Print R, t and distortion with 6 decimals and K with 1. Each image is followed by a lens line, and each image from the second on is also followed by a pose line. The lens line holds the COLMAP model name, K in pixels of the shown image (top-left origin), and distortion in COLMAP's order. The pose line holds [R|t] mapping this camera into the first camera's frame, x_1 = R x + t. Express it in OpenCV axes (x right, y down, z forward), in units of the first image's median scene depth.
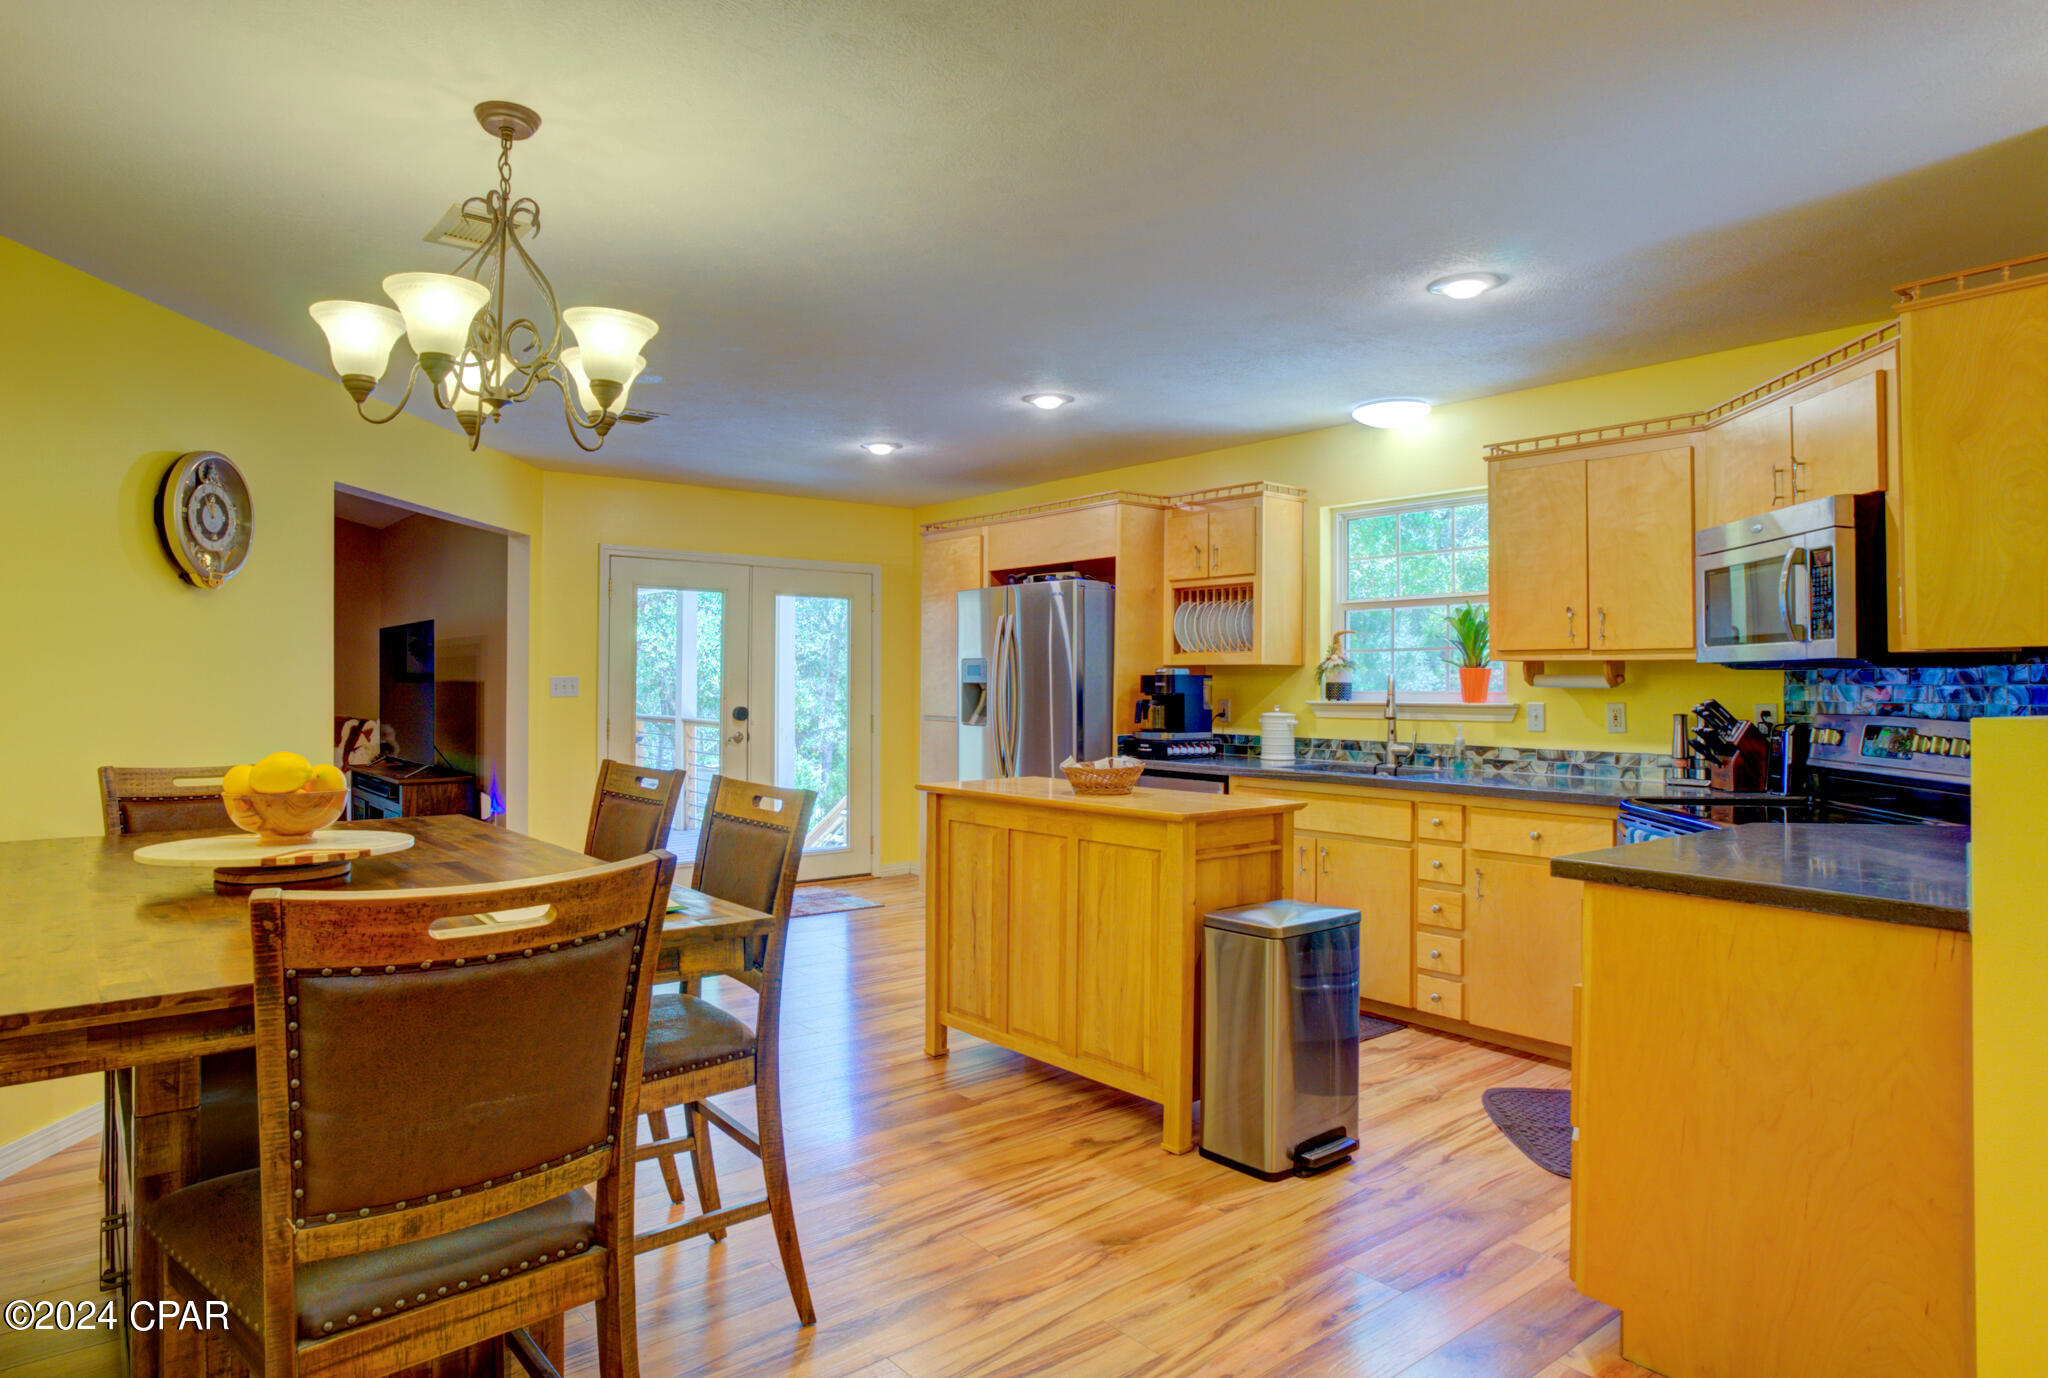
lens RADIAL K [[1166.4, 0, 1033.9], [0, 1166.4, 693.6], [0, 0, 1]] dist [-0.030375, 0.013215]
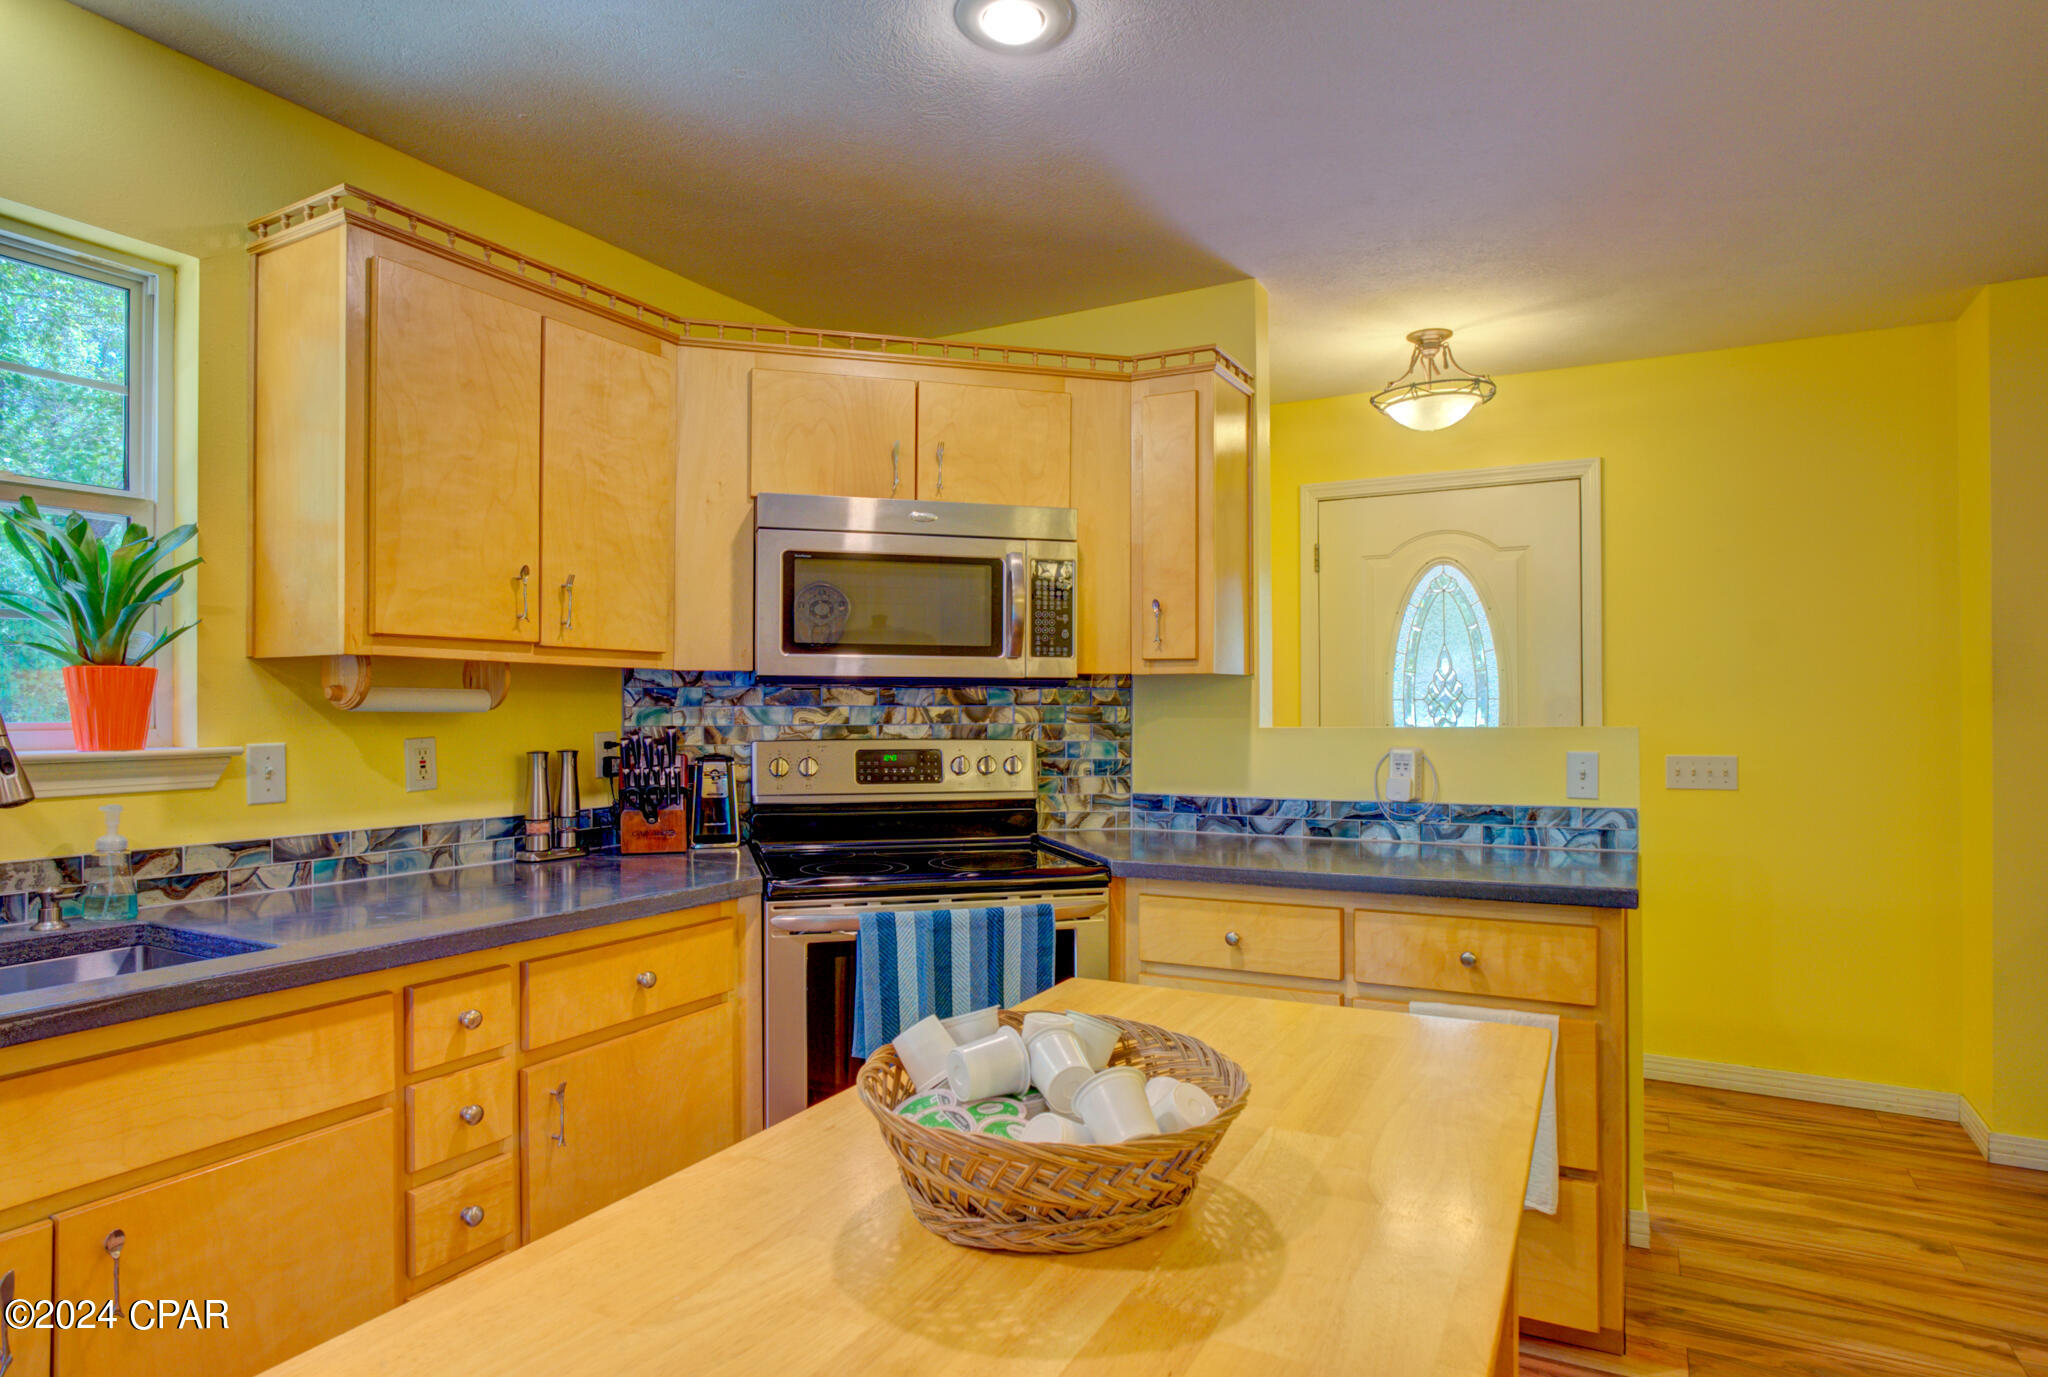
lens RADIAL K [[1166.4, 0, 1033.9], [0, 1166.4, 693.1], [0, 0, 1]] dist [-0.030375, 0.013215]
pose [[-0.365690, 0.010482, 0.930678, -0.134159], [0.006381, 0.999941, -0.008755, -0.006766], [-0.930715, 0.002737, -0.365735, 0.921926]]
